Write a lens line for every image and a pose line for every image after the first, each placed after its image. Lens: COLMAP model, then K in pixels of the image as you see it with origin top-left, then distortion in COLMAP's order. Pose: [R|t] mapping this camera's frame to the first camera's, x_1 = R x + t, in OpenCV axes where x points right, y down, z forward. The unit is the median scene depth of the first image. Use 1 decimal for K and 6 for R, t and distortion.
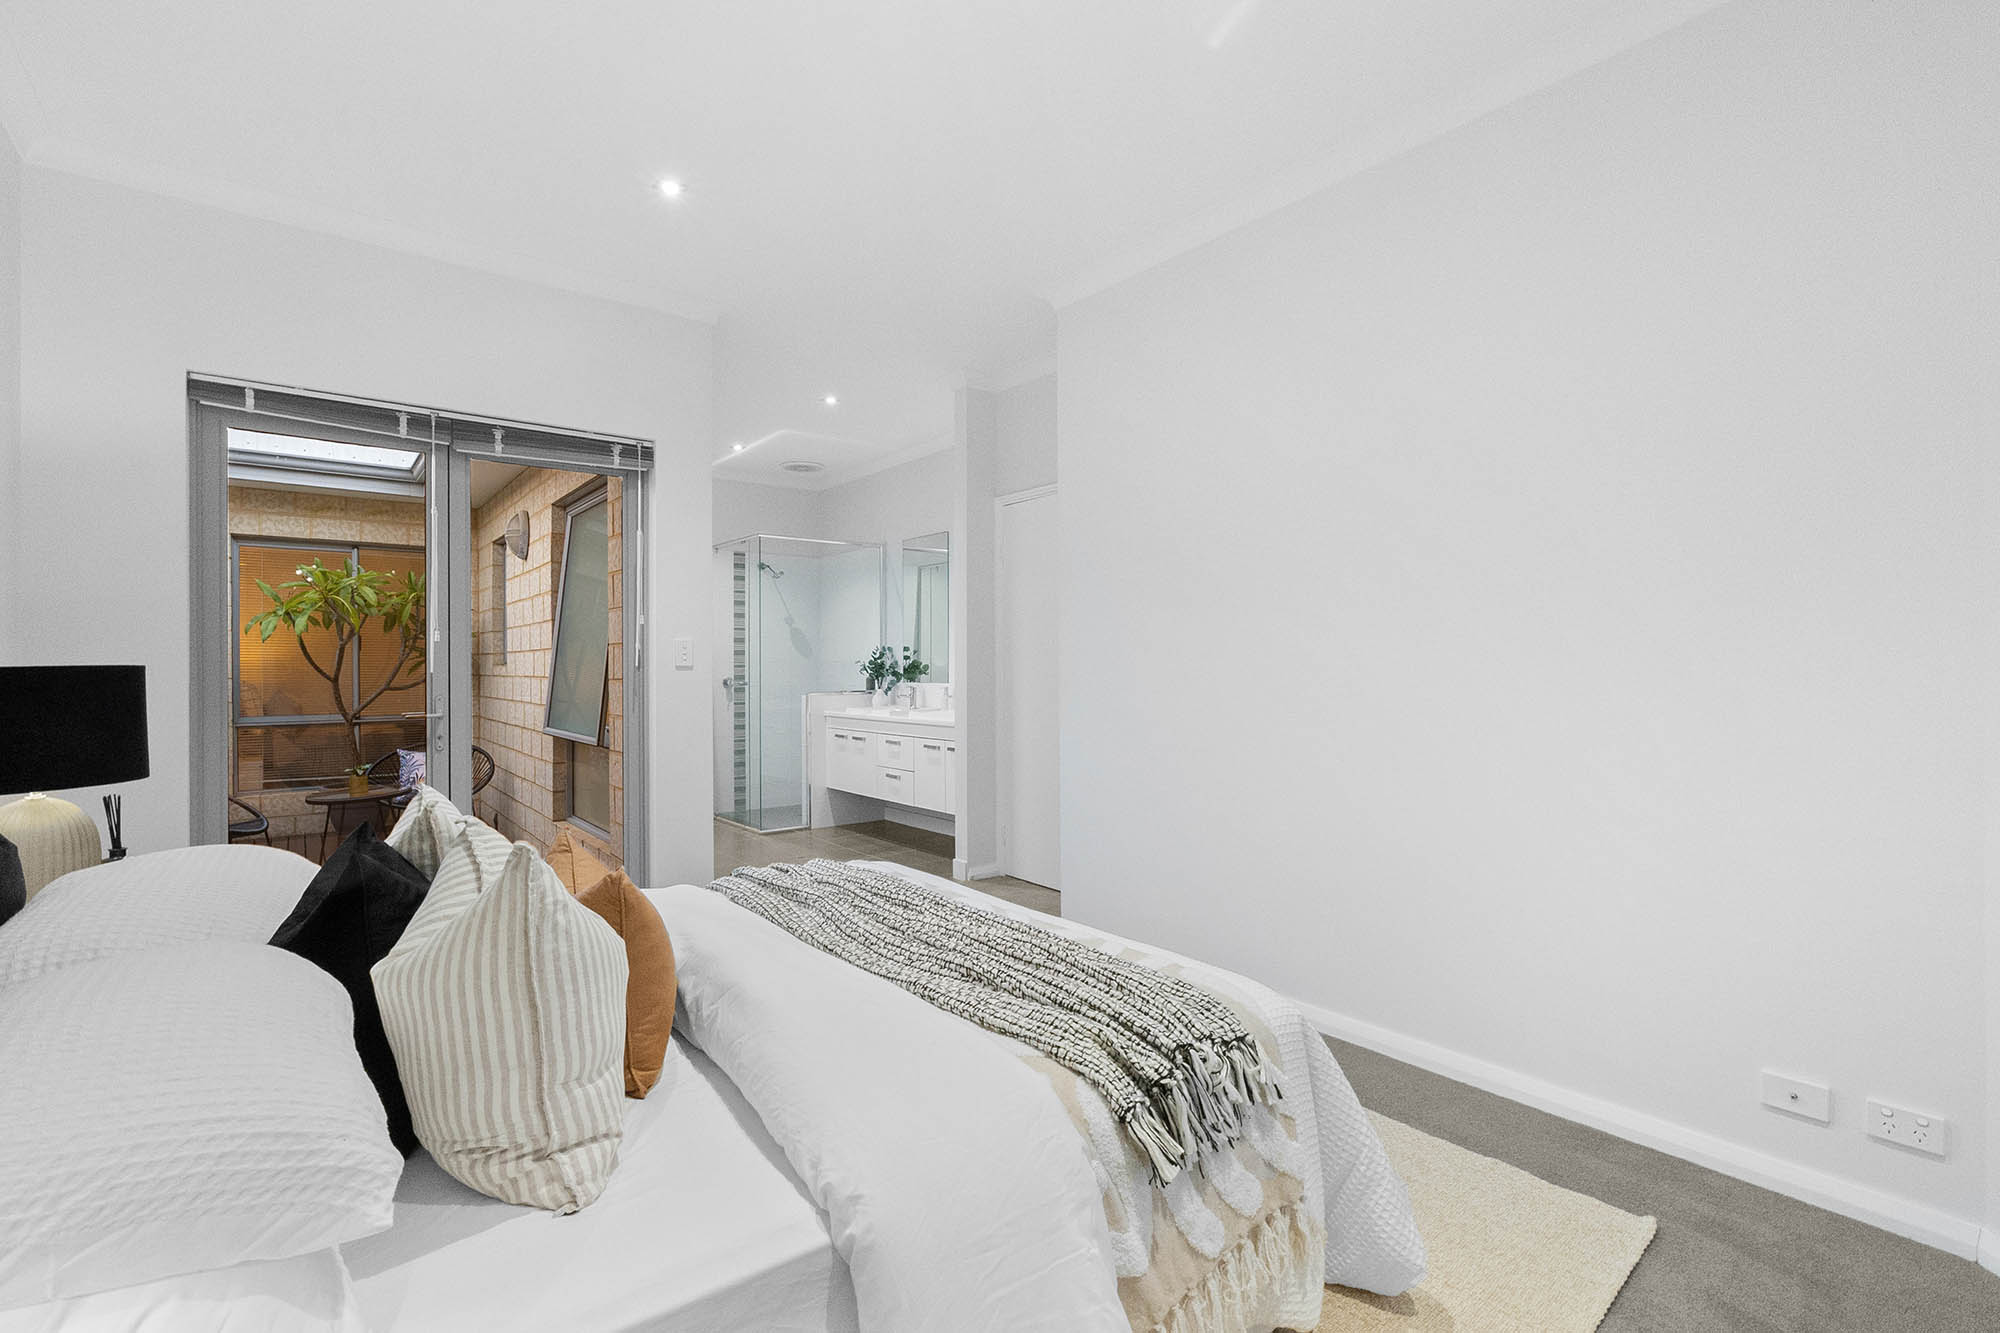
lens RADIAL K [[878.8, 0, 1000.0], [0, 878.8, 666.5], [0, 0, 1]] dist [0.000459, 0.000015]
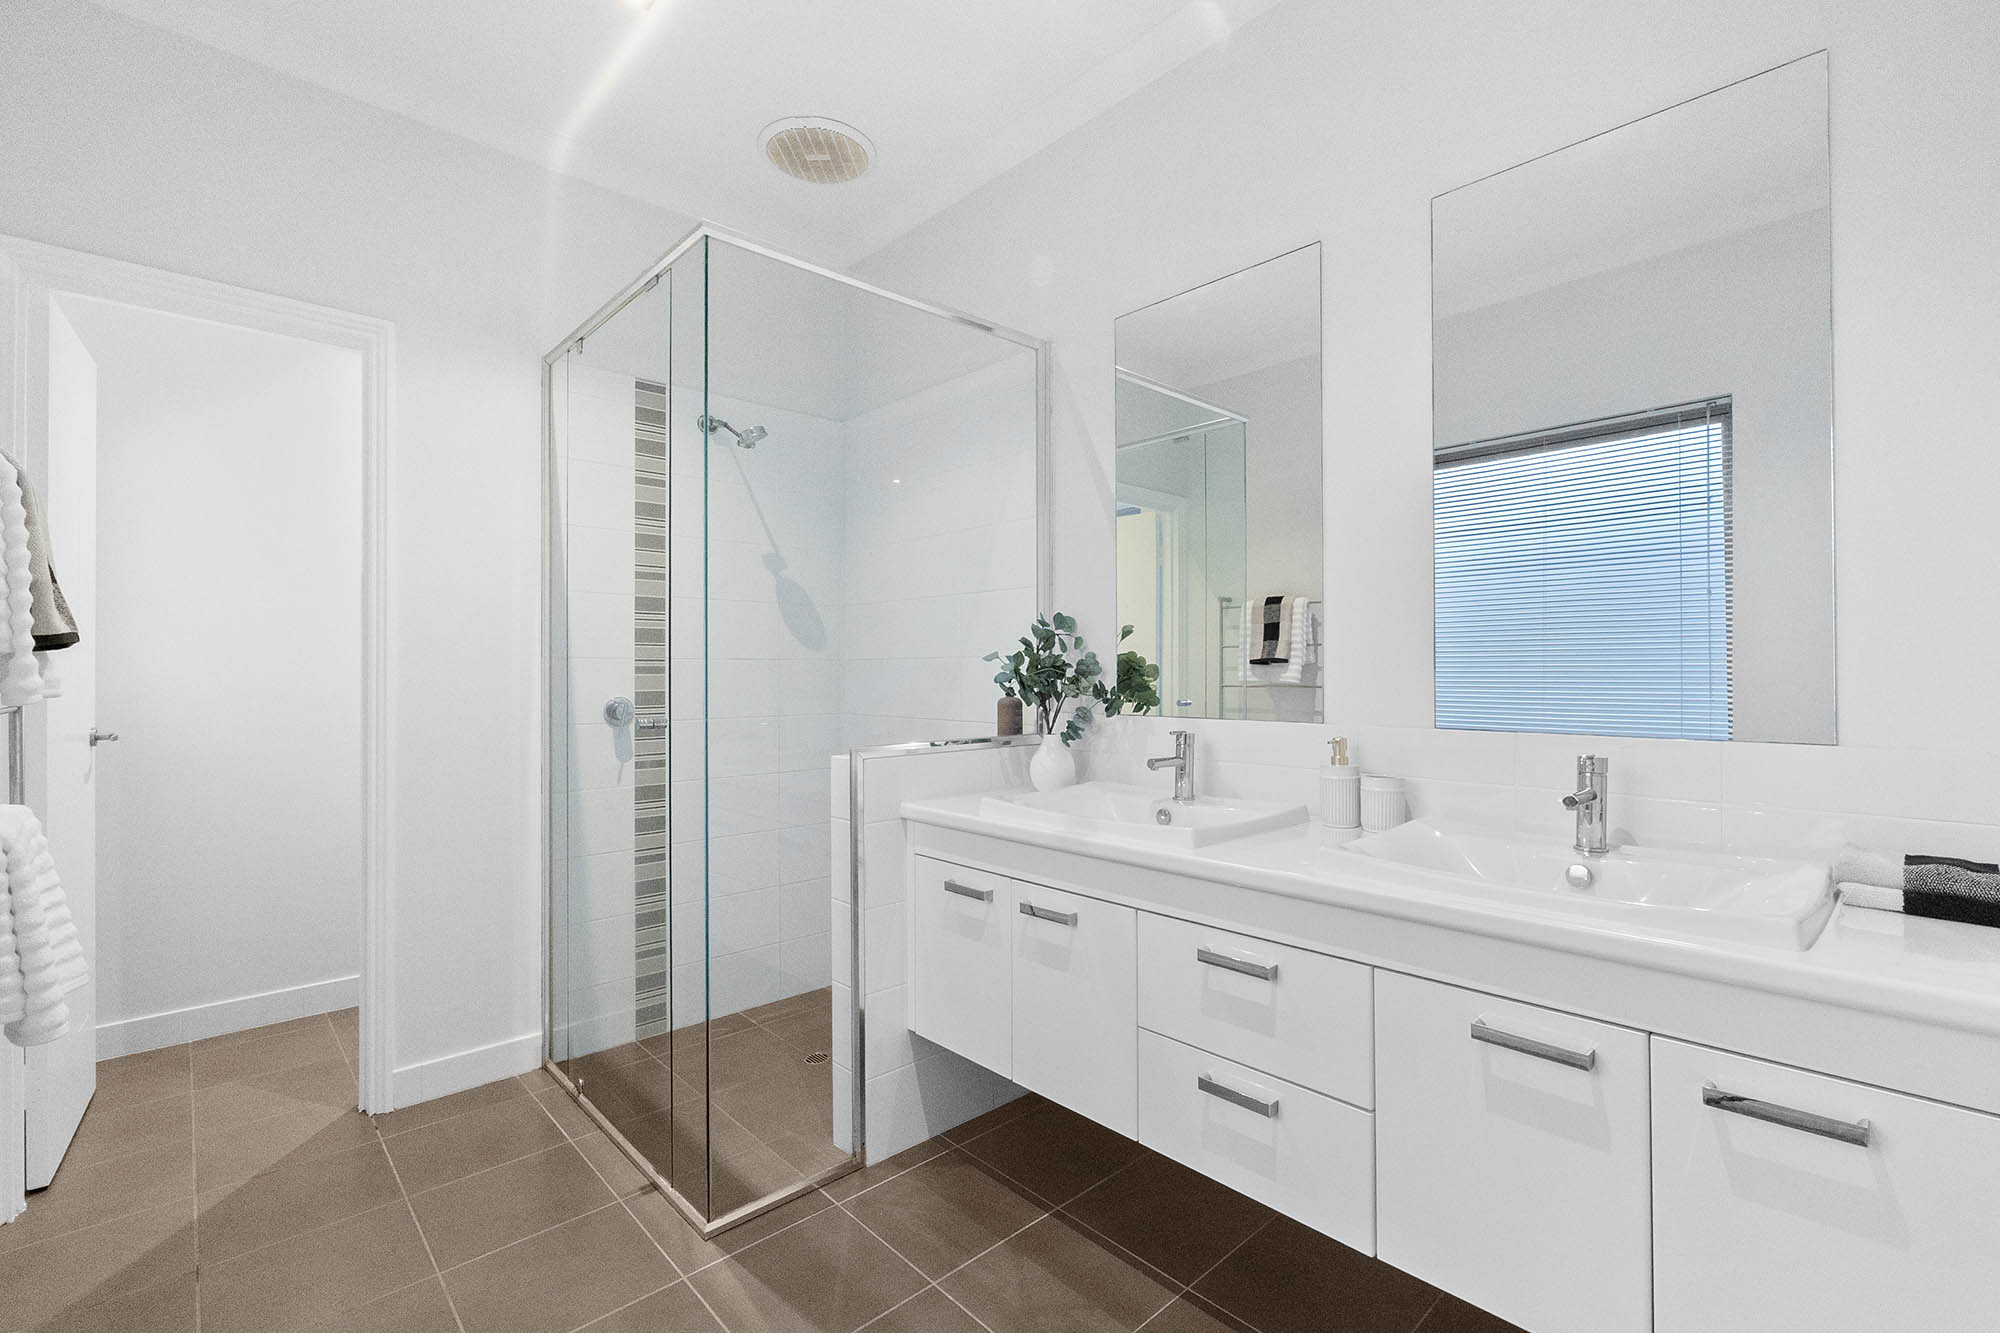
lens RADIAL K [[878.8, 0, 1000.0], [0, 878.8, 666.5], [0, 0, 1]] dist [0.000459, 0.000015]
pose [[0.998045, -0.001171, 0.062490, -0.173554], [0.001546, 0.999981, -0.005956, 0.000763], [-0.062482, 0.006041, 0.998028, 0.627052]]
